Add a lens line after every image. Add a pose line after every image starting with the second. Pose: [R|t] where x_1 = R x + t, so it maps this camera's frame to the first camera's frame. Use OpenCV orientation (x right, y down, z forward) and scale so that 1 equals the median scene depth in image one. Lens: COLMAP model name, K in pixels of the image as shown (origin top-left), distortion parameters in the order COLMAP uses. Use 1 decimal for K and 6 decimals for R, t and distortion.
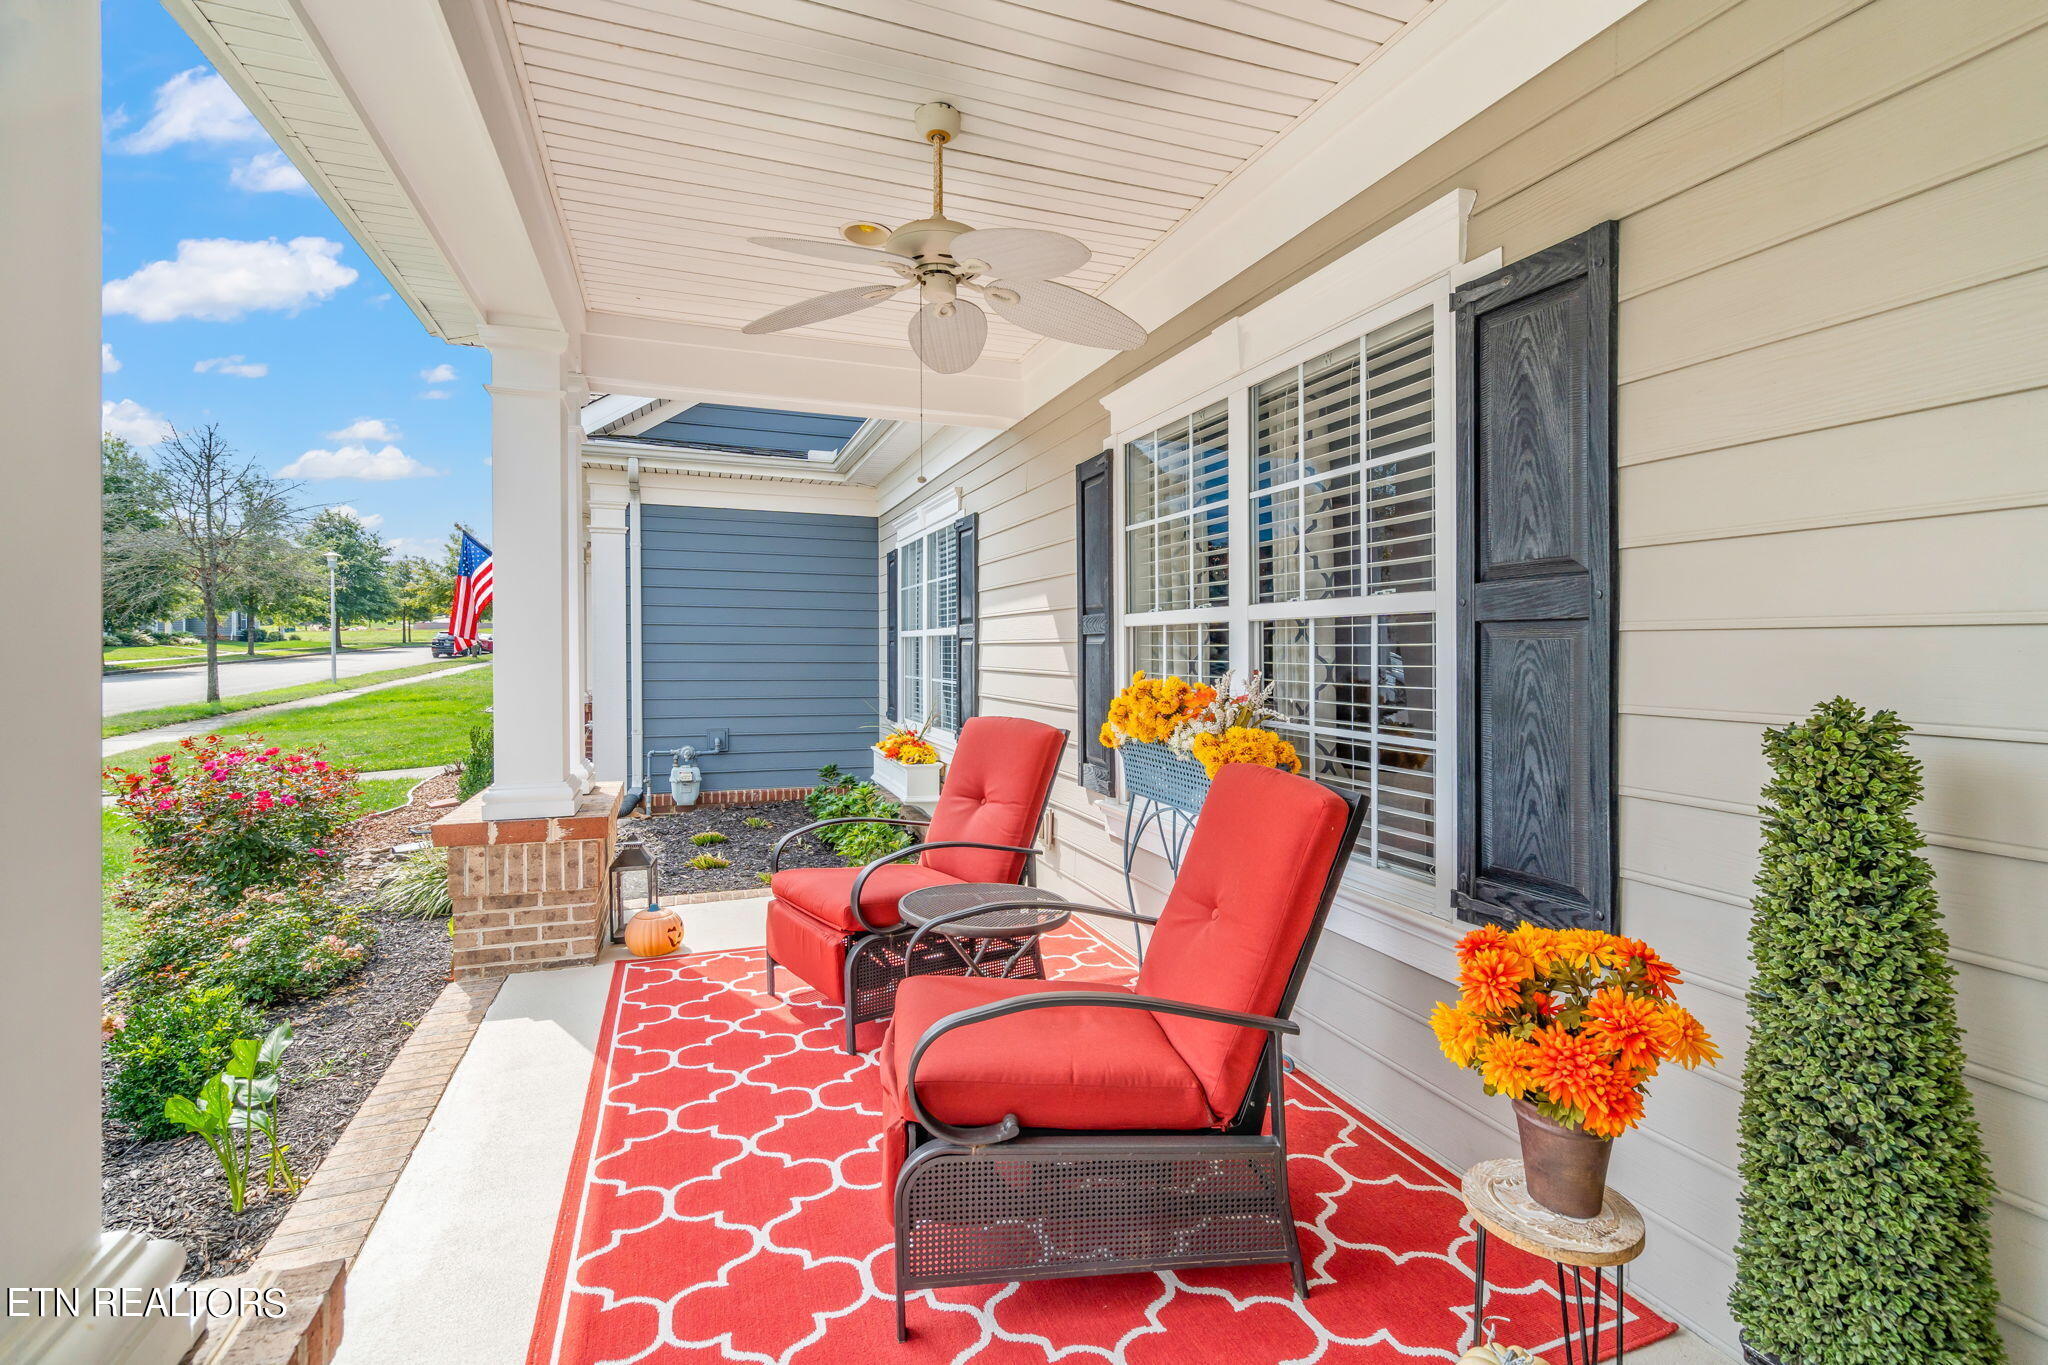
lens RADIAL K [[926.4, 0, 1024.9], [0, 926.4, 648.8], [0, 0, 1]] dist [-0.001407, 0.000284]
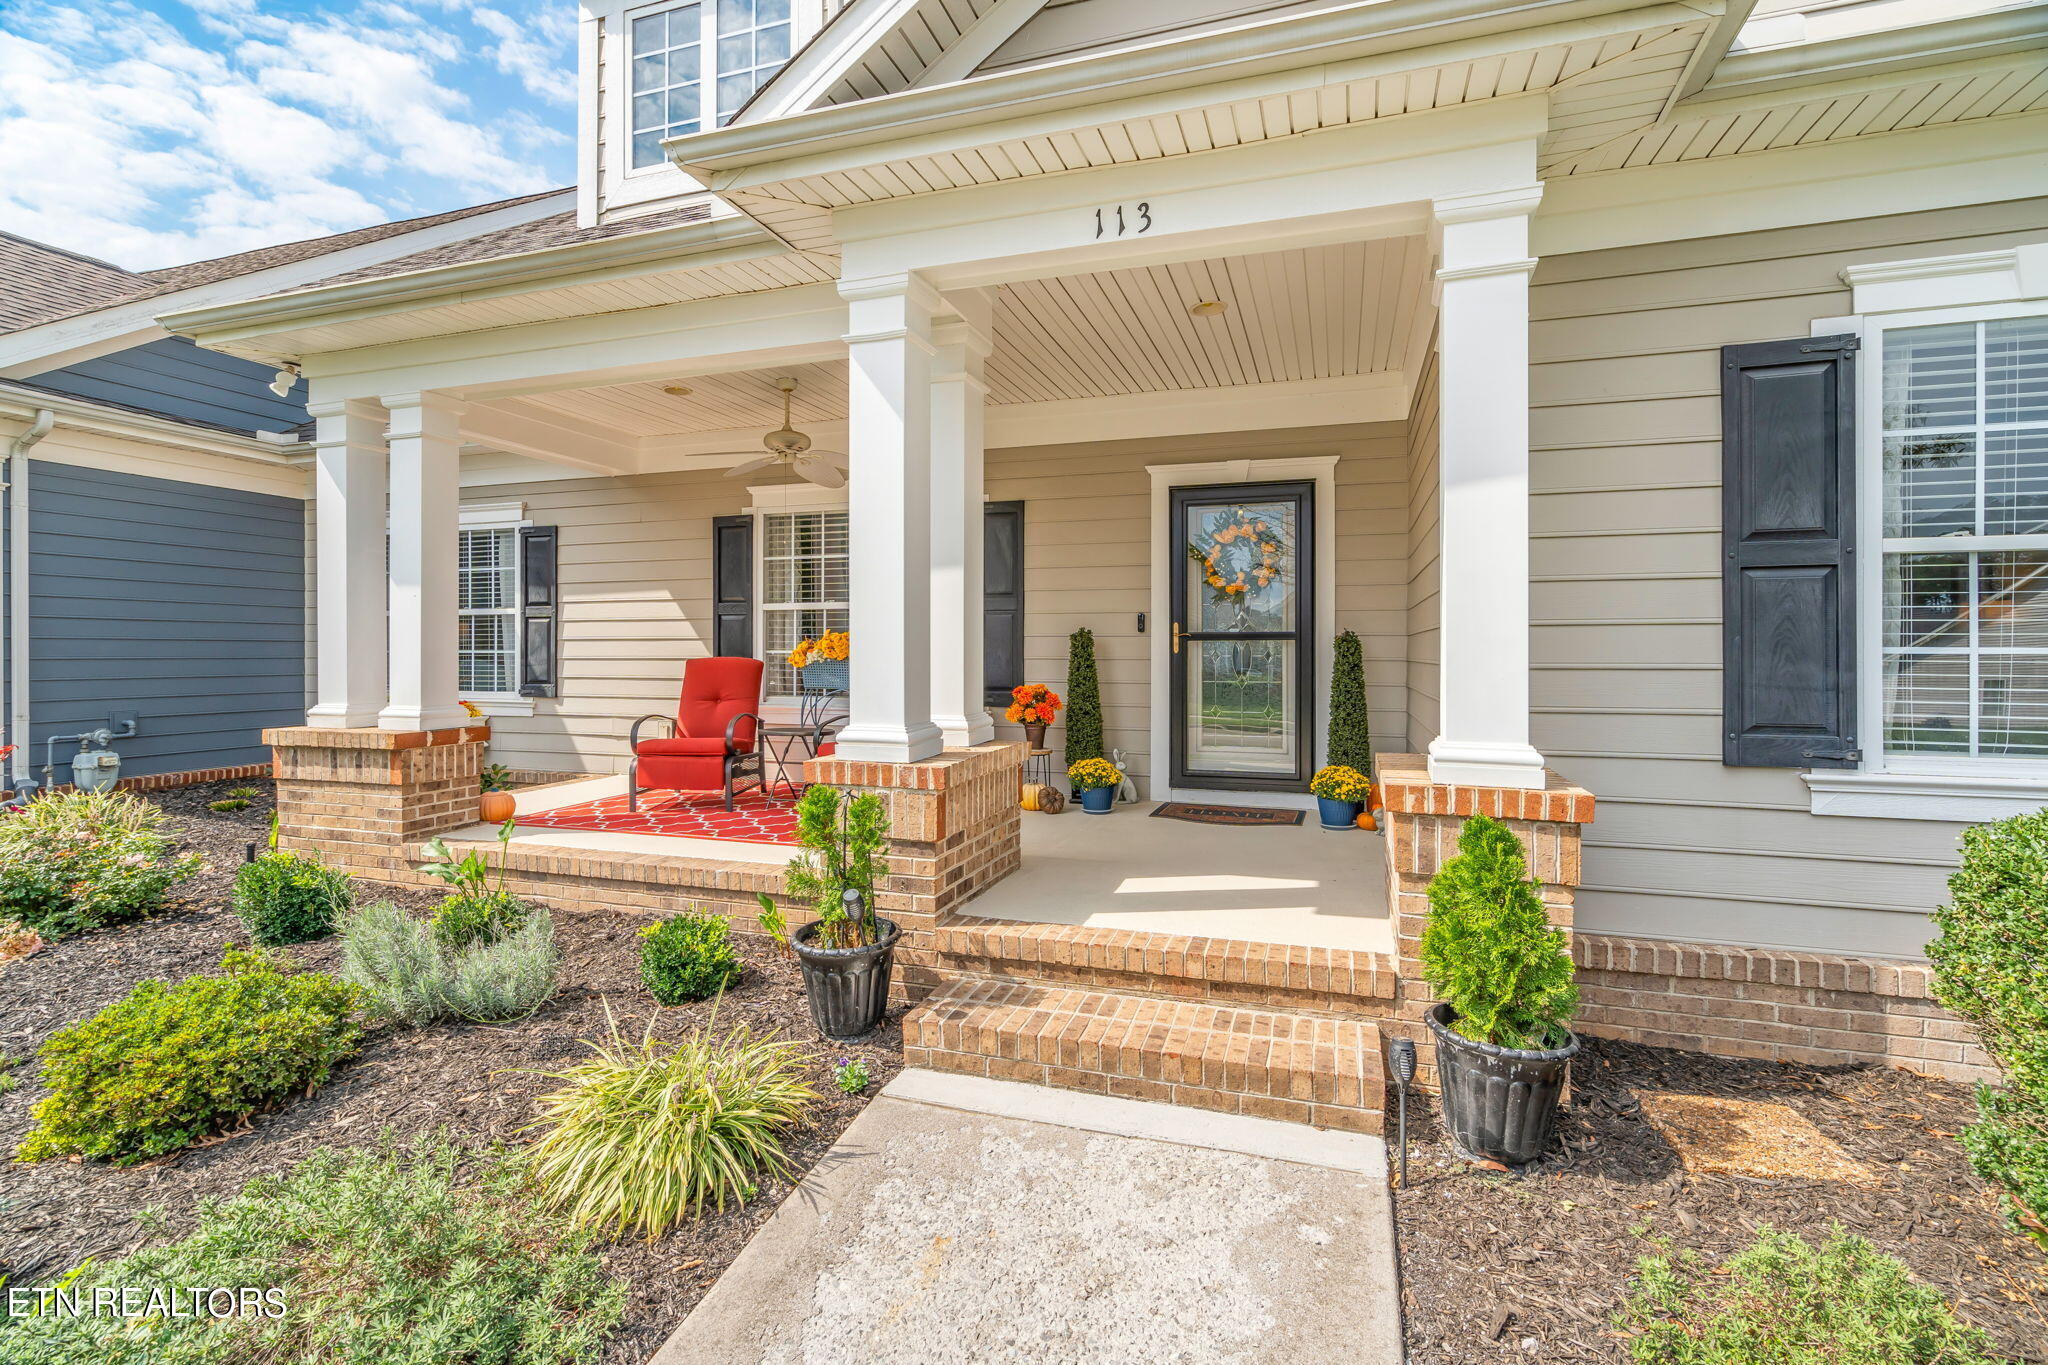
lens RADIAL K [[924.6, 0, 1037.3], [0, 924.6, 654.9], [0, 0, 1]] dist [-0.000495, -0.000217]
pose [[0.615273, -0.010414, 0.788246, -1.096288], [0.003747, 0.999940, 0.010285, 0.052554], [-0.788305, -0.003375, 0.615275, -0.641335]]
